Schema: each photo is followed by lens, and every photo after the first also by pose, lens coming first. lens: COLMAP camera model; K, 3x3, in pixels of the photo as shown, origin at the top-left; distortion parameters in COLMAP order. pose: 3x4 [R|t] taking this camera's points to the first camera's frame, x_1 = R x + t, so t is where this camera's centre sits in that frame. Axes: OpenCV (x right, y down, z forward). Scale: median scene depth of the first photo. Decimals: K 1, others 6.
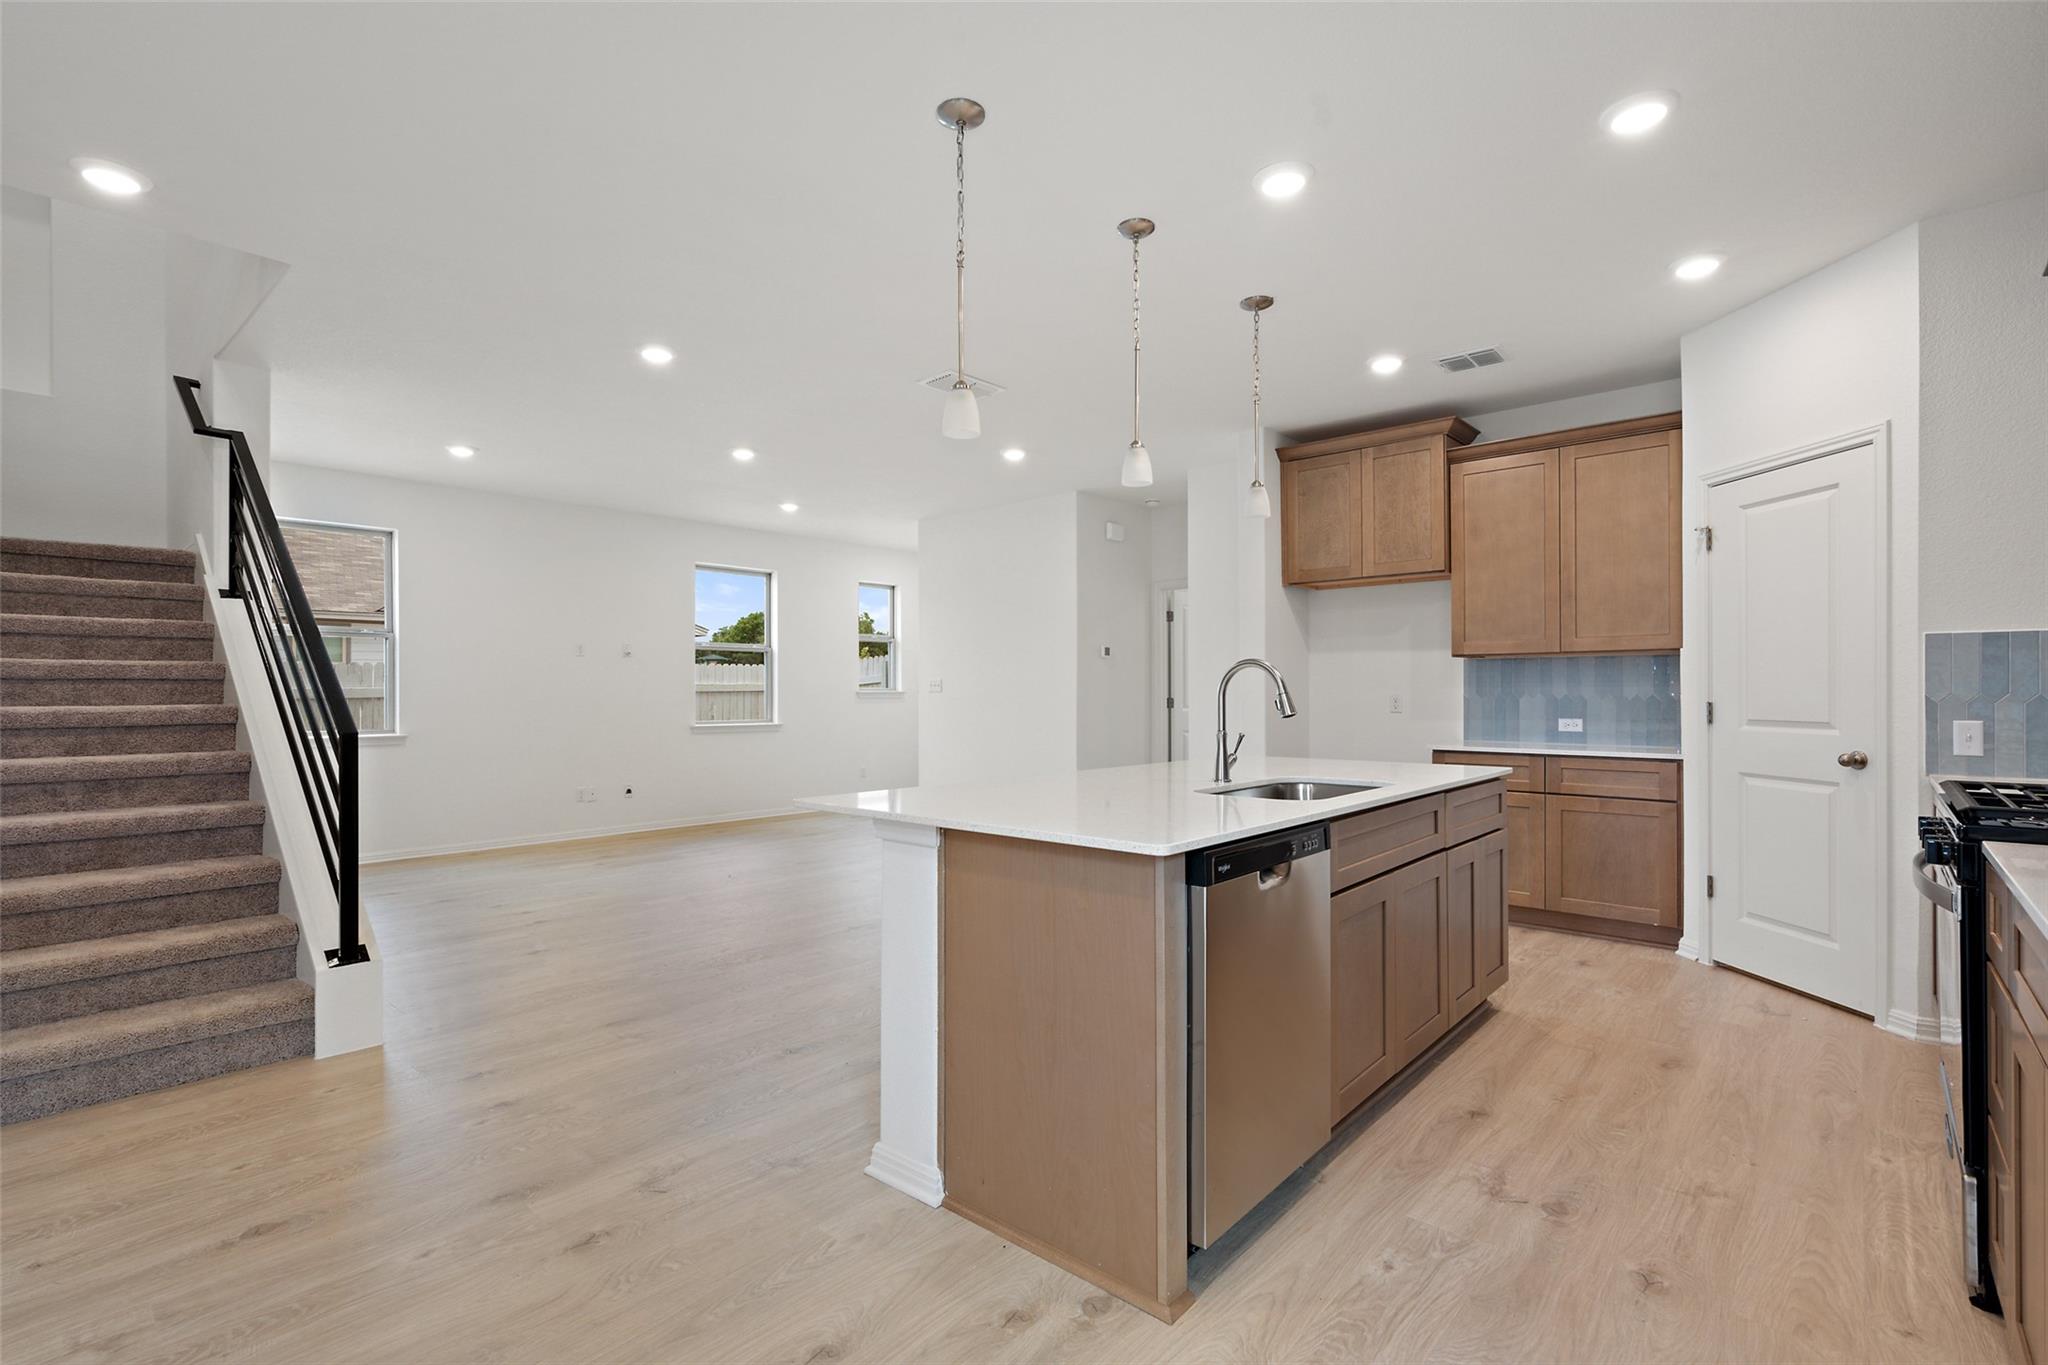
lens RADIAL K [[946.7, 0, 1012.0], [0, 946.7, 685.8], [0, 0, 1]] dist [0.000164, -0.000449]
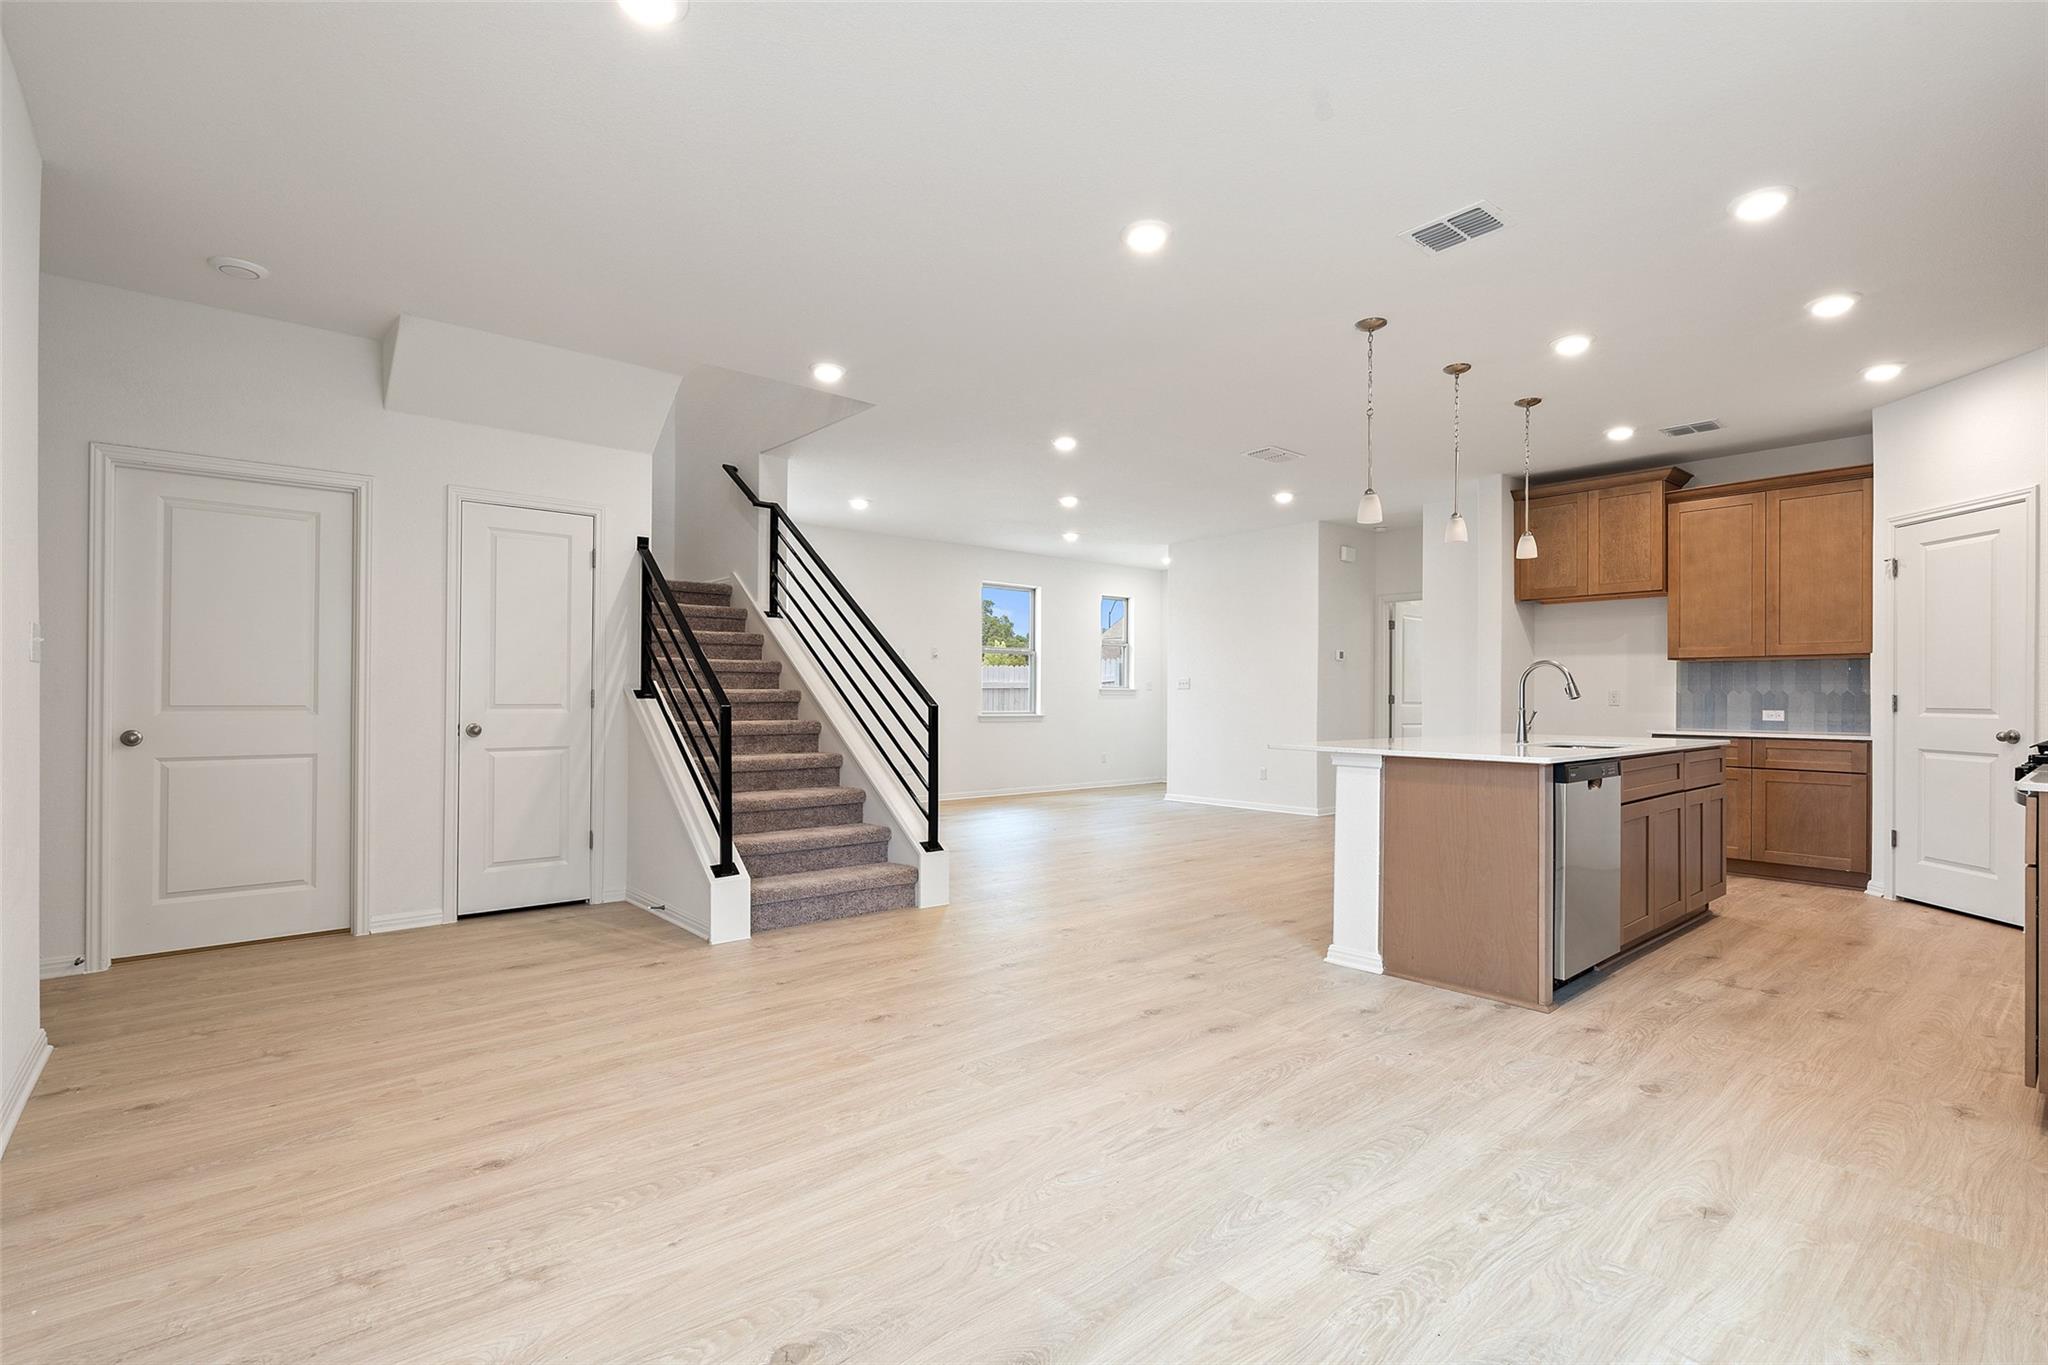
lens RADIAL K [[946.7, 0, 1015.5], [0, 946.7, 690.2], [0, 0, 1]] dist [0.000164, -0.000449]
pose [[0.990959, 0.006257, -0.134018, -0.263072], [-0.006062, 0.999980, 0.001865, 0.014876], [0.134027, -0.001035, 0.990977, -0.416721]]
